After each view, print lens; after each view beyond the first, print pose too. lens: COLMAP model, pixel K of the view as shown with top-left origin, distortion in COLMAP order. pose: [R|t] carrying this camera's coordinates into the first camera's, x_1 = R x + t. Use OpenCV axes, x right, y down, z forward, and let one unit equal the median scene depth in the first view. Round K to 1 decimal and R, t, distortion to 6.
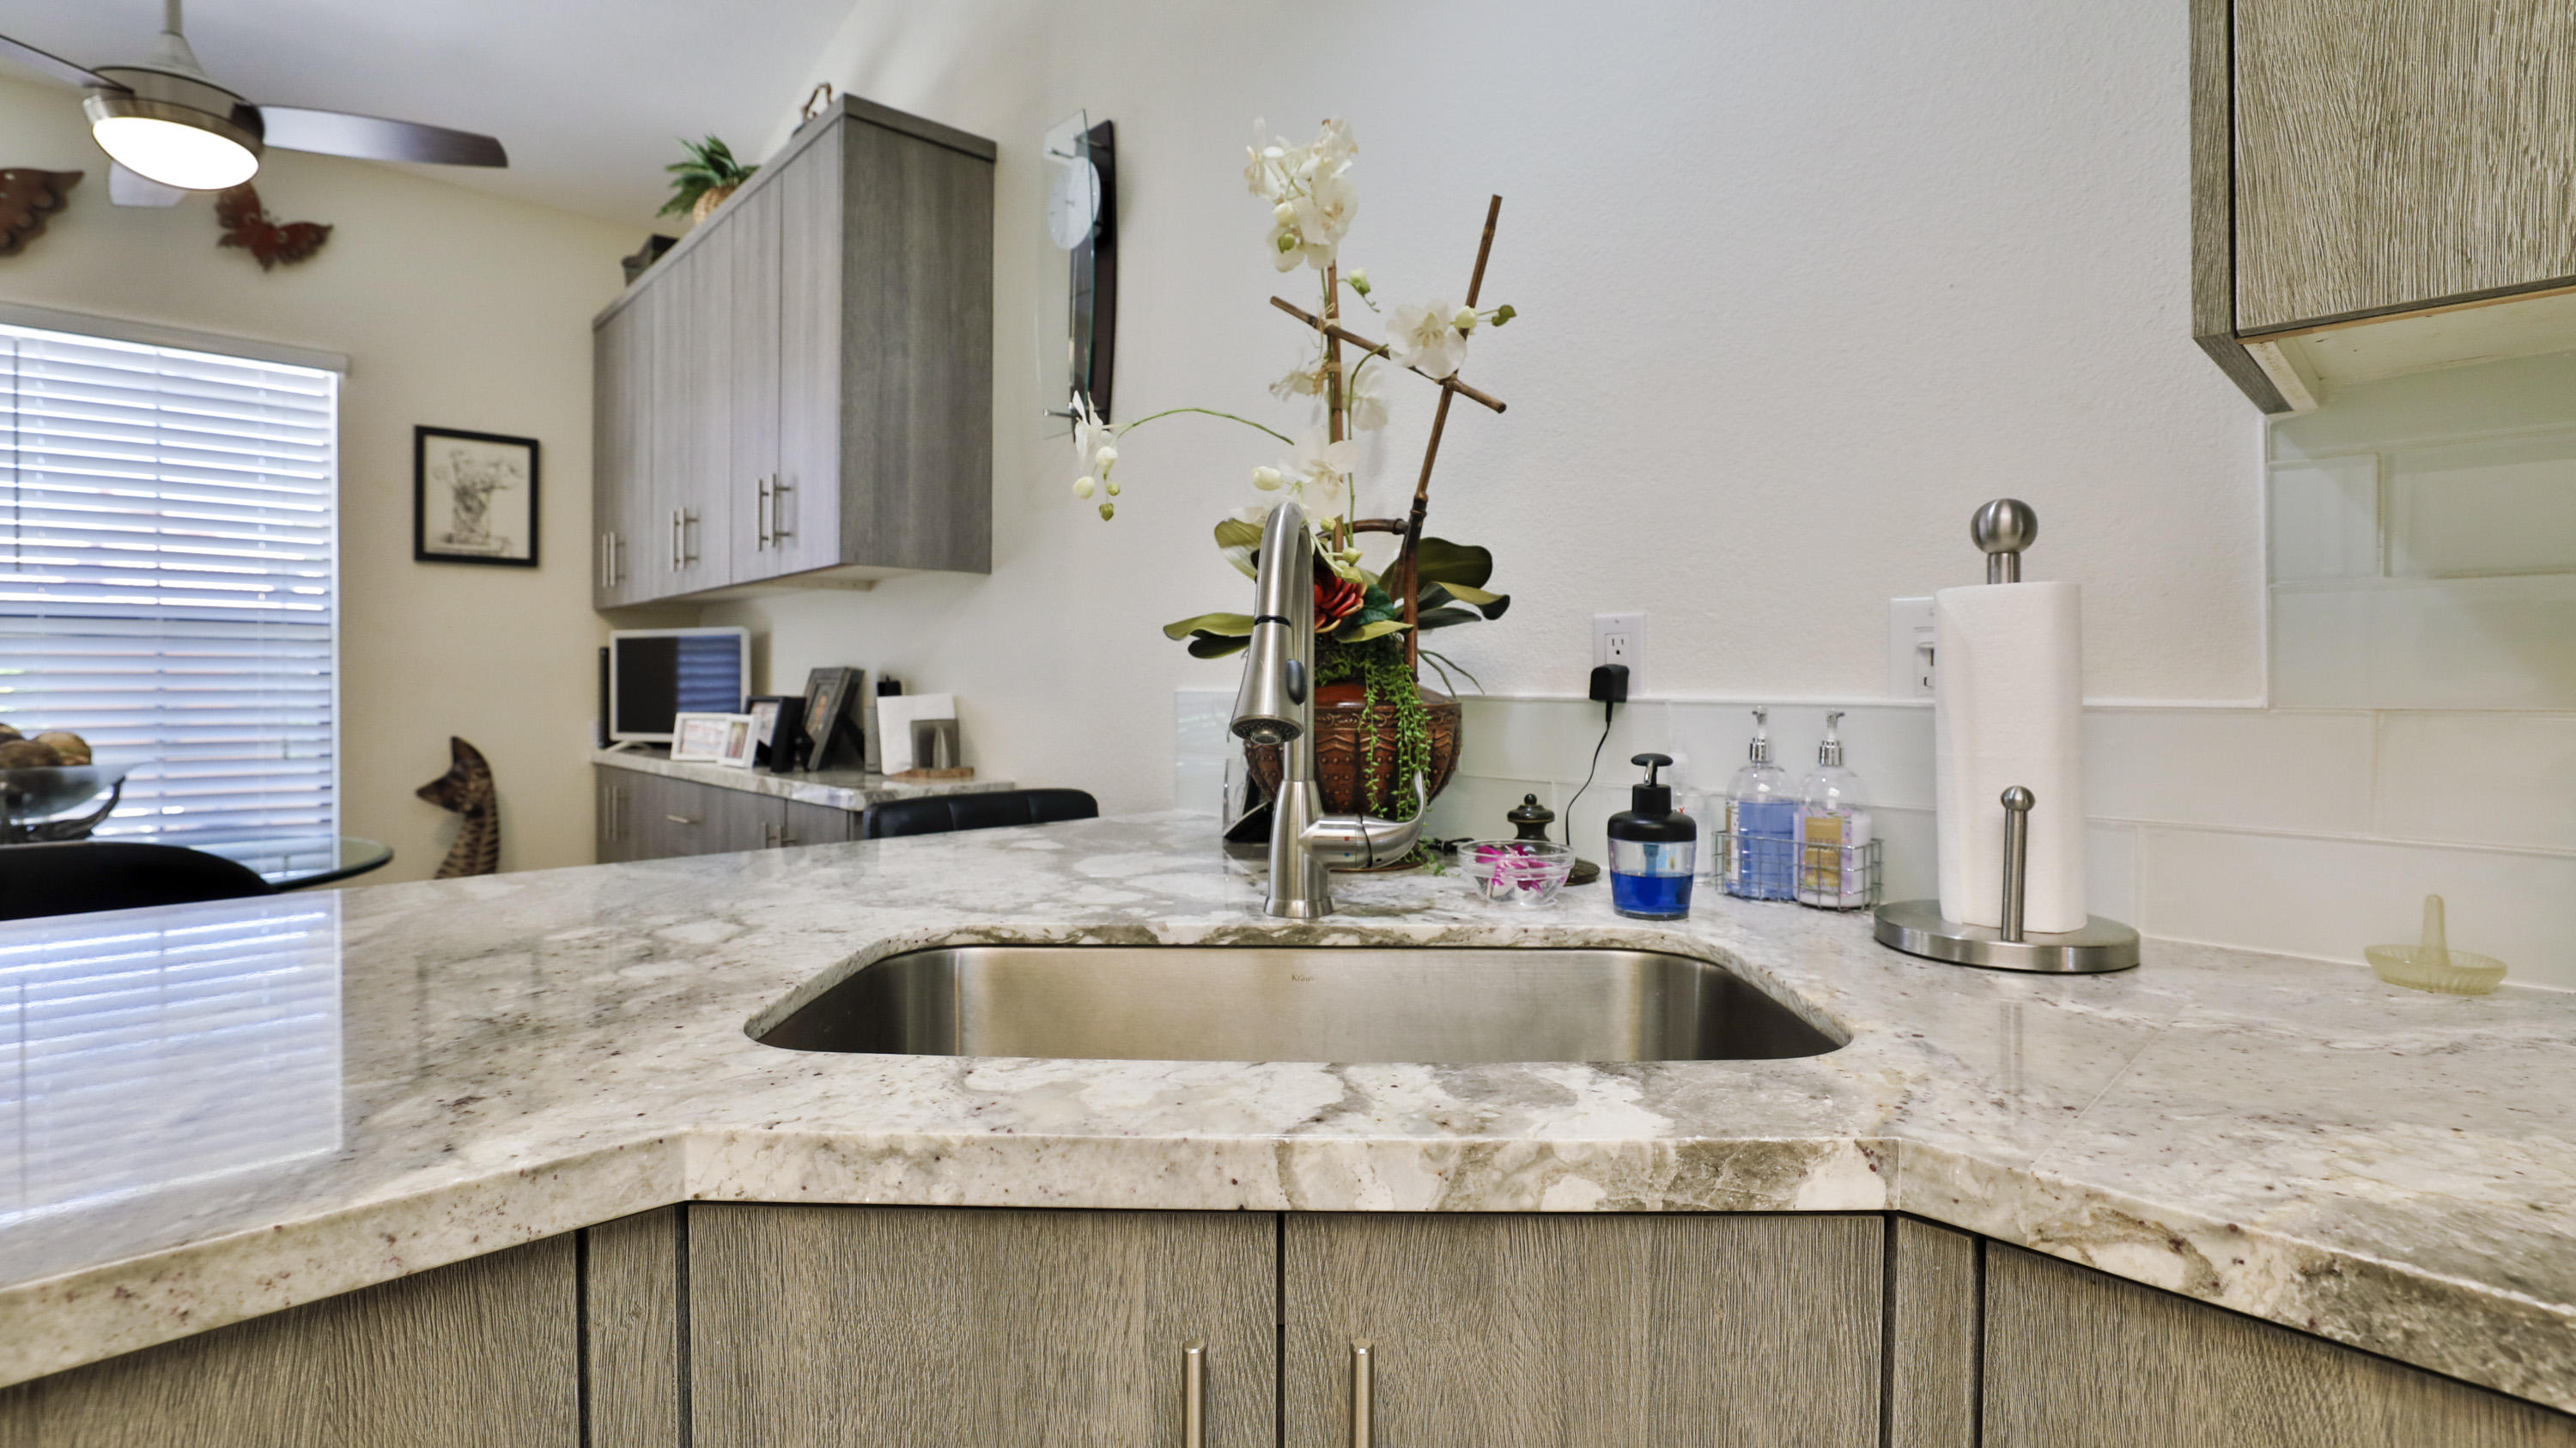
lens RADIAL K [[1174.9, 0, 1293.7], [0, 1174.9, 691.8], [0, 0, 1]] dist [-0.027031, 0.006146]
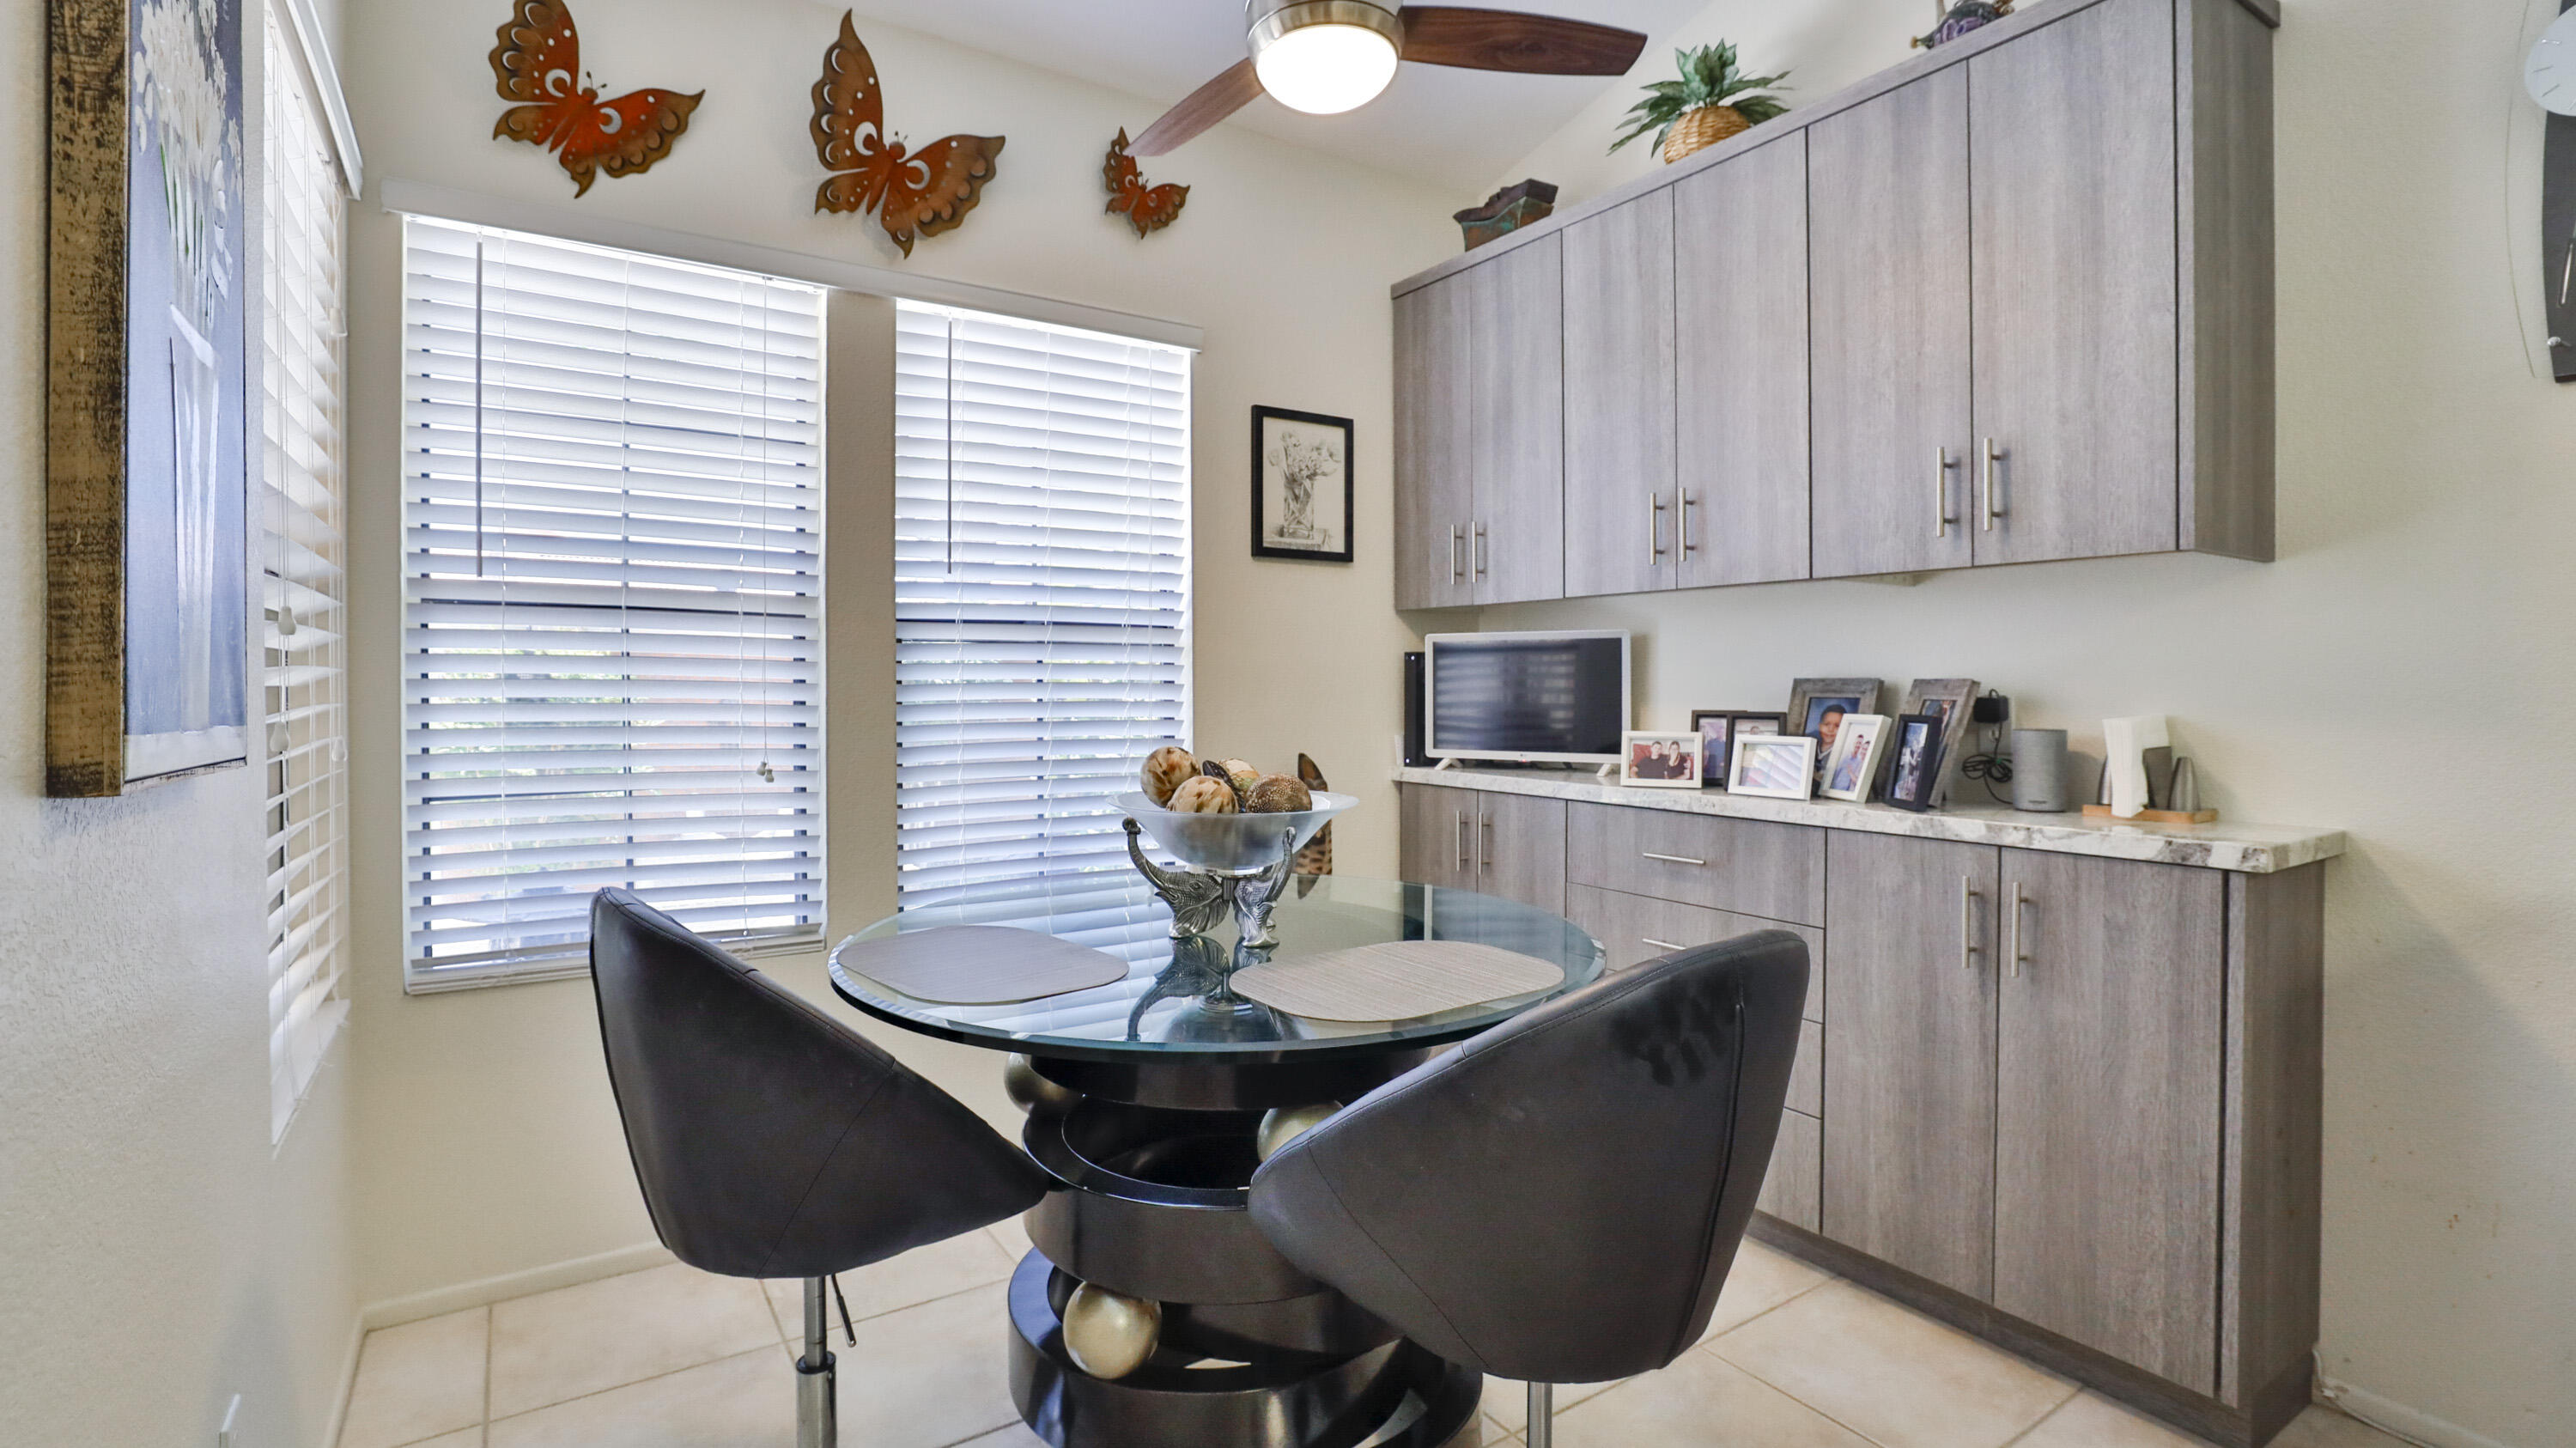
lens RADIAL K [[1204.4, 0, 1258.4], [0, 1204.4, 673.0], [0, 0, 1]] dist [-0.024368, 0.005022]
pose [[0.983615, 0.000448, -0.180283, -0.607428], [-0.002384, 0.999942, -0.010519, -0.013757], [0.180268, 0.010776, 0.983559, 0.089672]]
